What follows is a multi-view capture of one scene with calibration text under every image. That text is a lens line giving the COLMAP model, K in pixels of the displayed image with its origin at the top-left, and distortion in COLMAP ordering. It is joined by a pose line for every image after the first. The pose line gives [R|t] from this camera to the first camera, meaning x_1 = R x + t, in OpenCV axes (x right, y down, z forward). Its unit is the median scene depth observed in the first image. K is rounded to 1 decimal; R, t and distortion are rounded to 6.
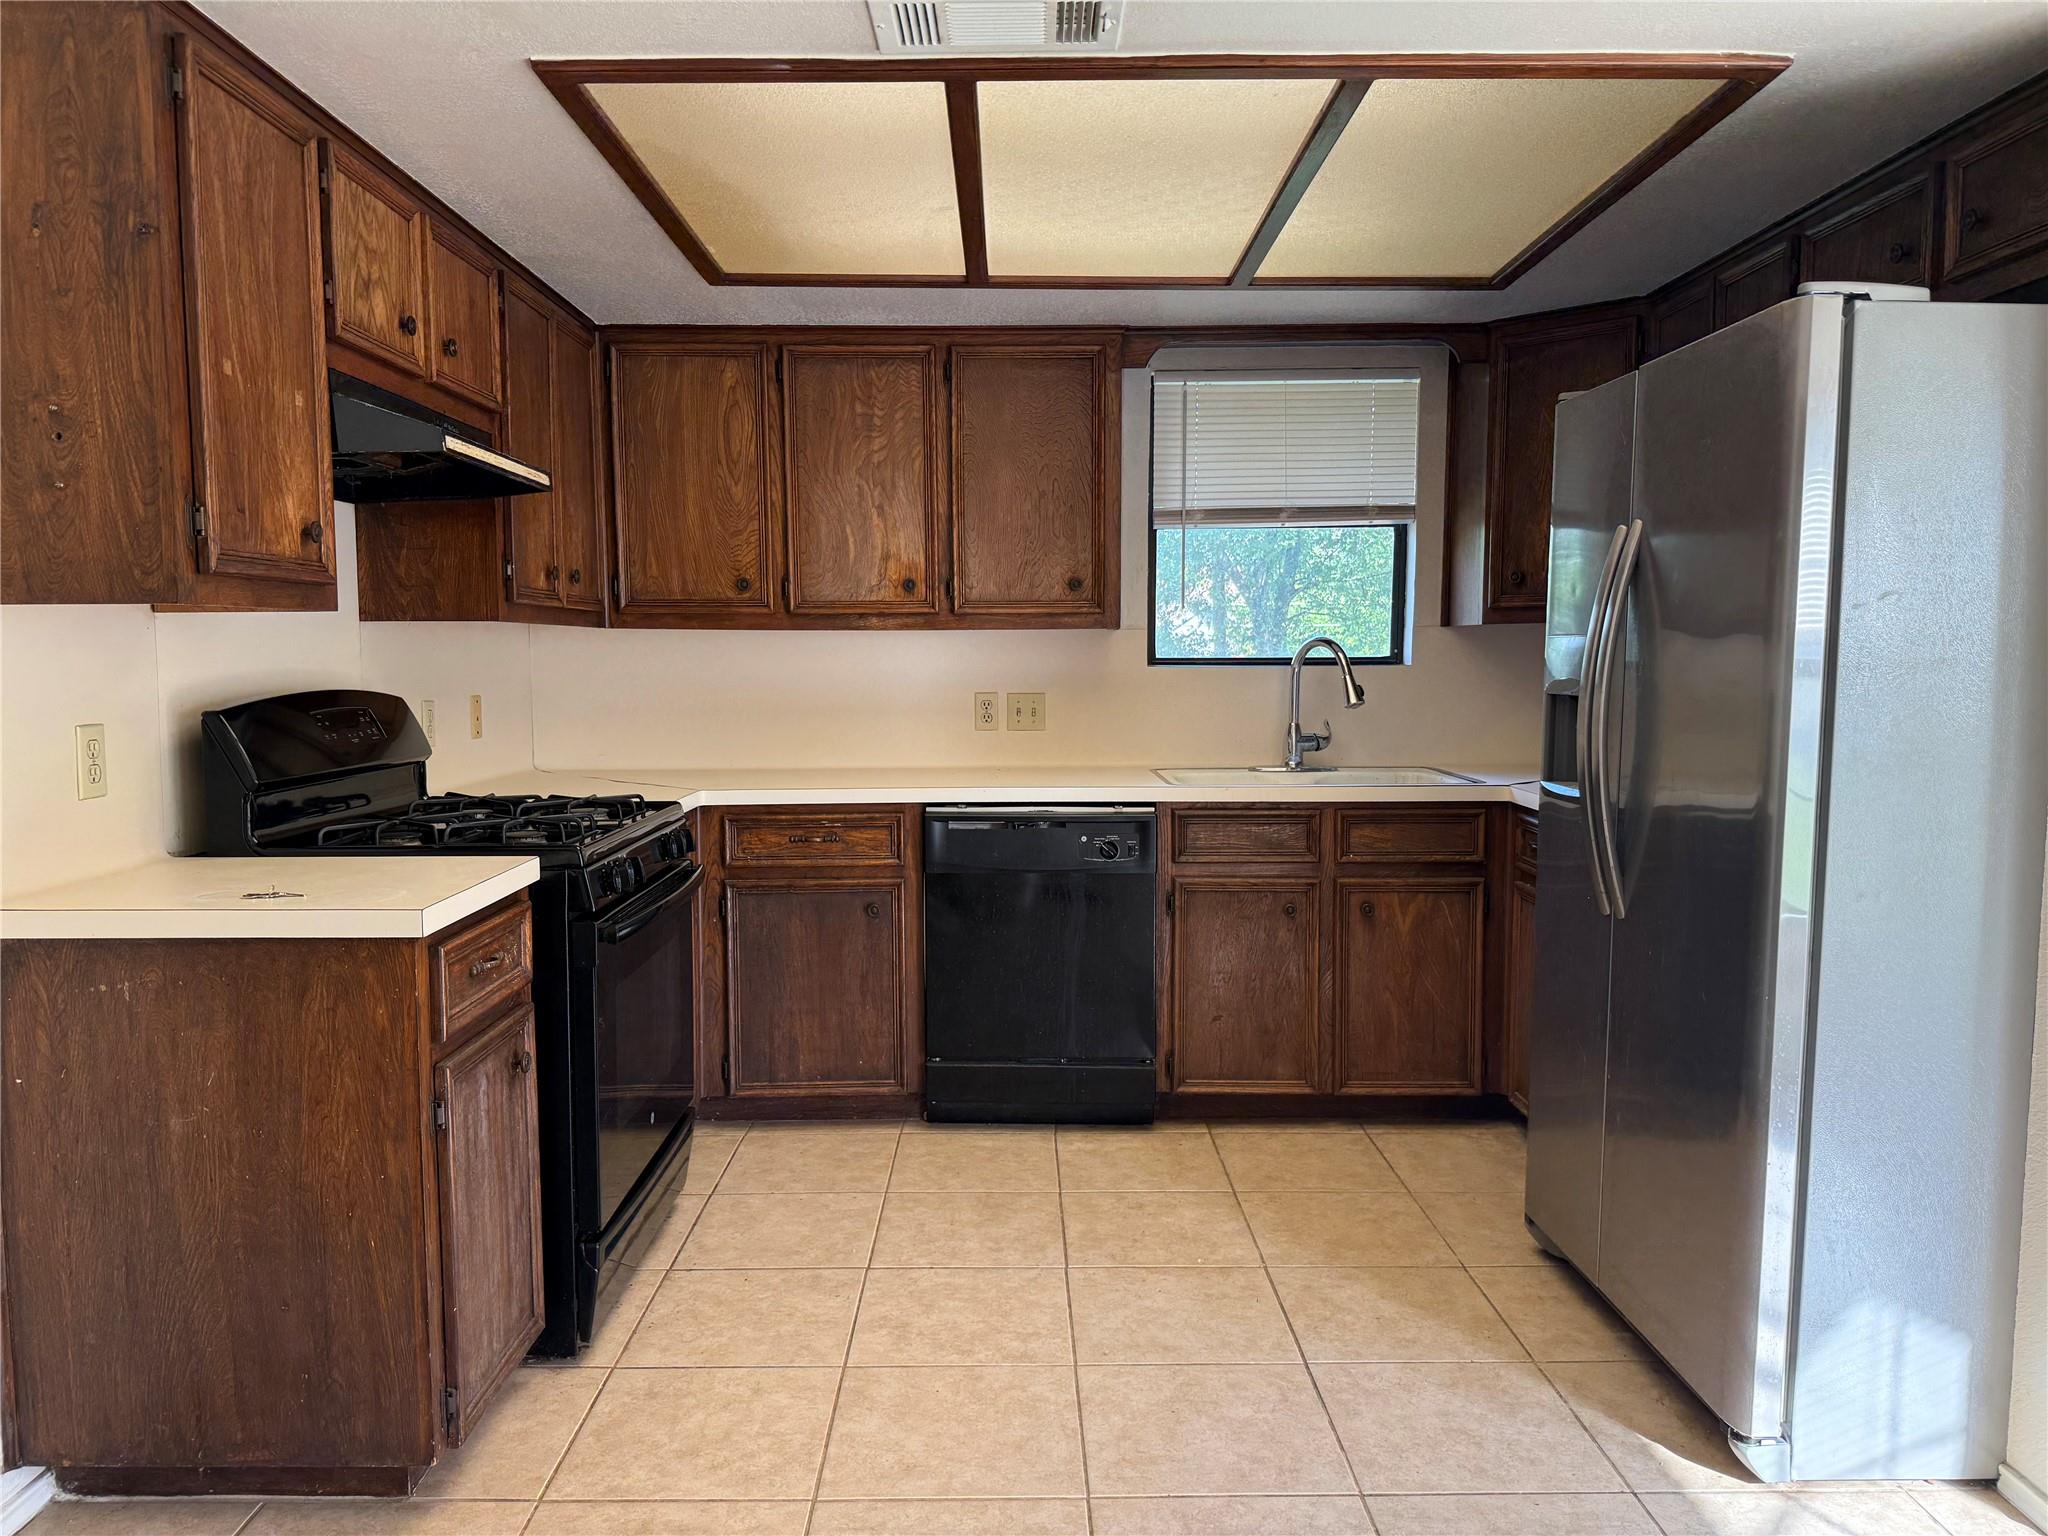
lens RADIAL K [[1442.2, 0, 1024.0], [0, 1442.2, 768.0], [0, 0, 1]] dist [0.125635, -0.149612]
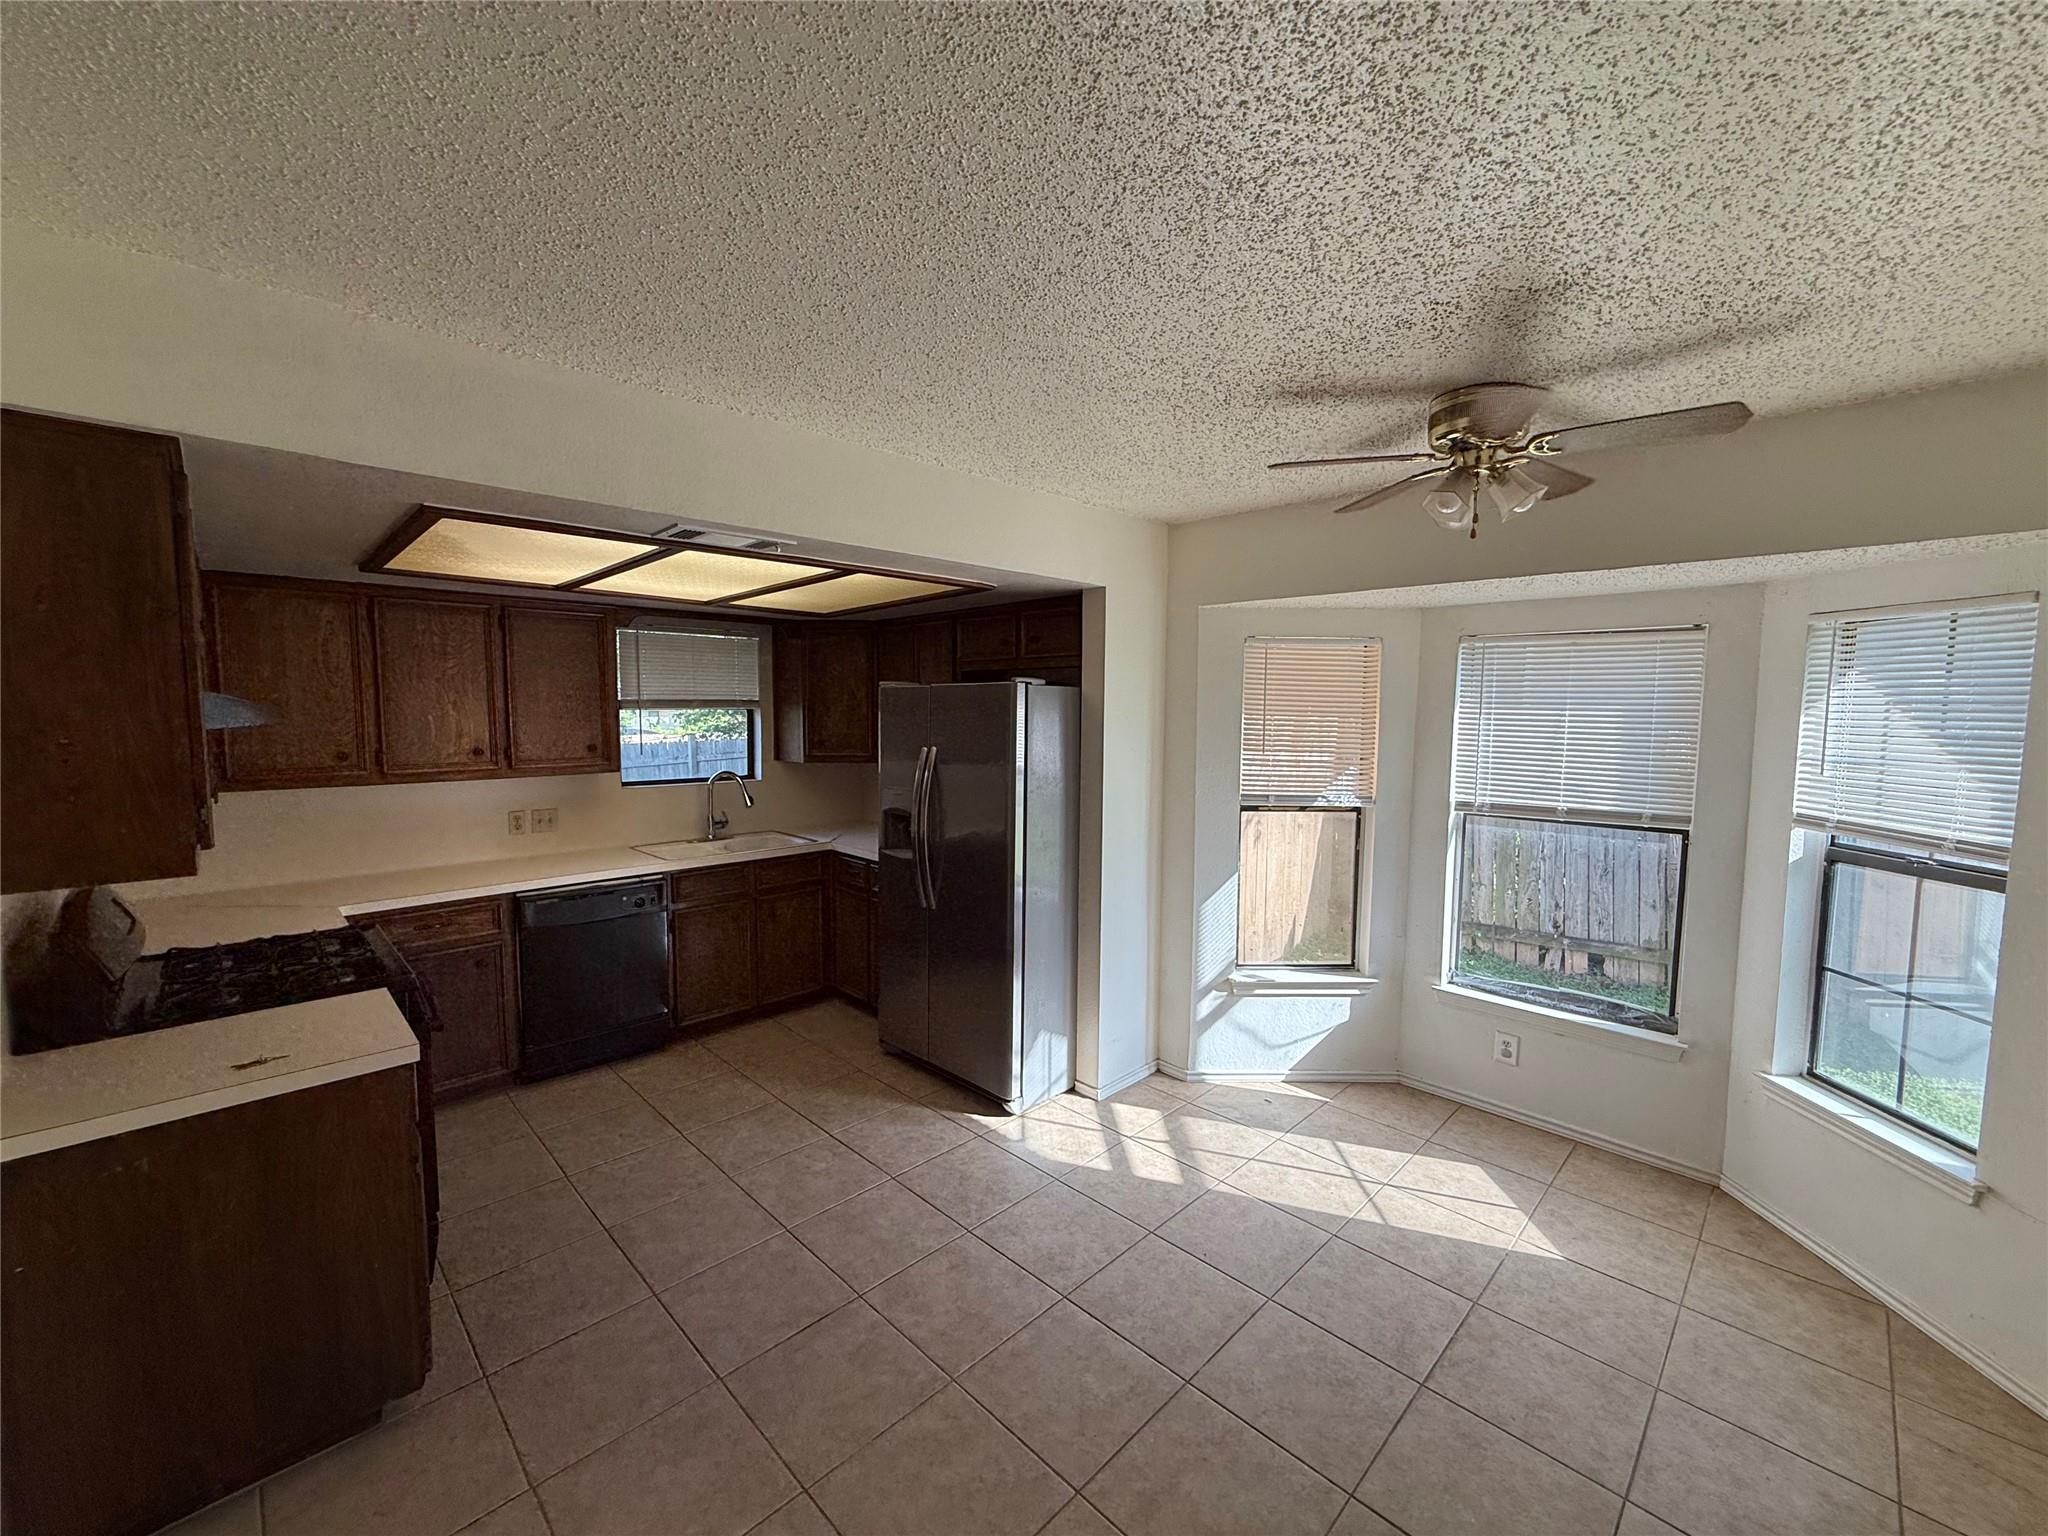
lens RADIAL K [[816.0, 0, 1022.2], [0, 816.0, 769.3], [0, 0, 1]] dist [-0.001396, 0.000067]
pose [[0.716482, -0.047845, 0.695963, -0.289333], [0.049249, 0.998625, 0.017951, -0.099956], [-0.695865, 0.021415, 0.717854, -0.054451]]
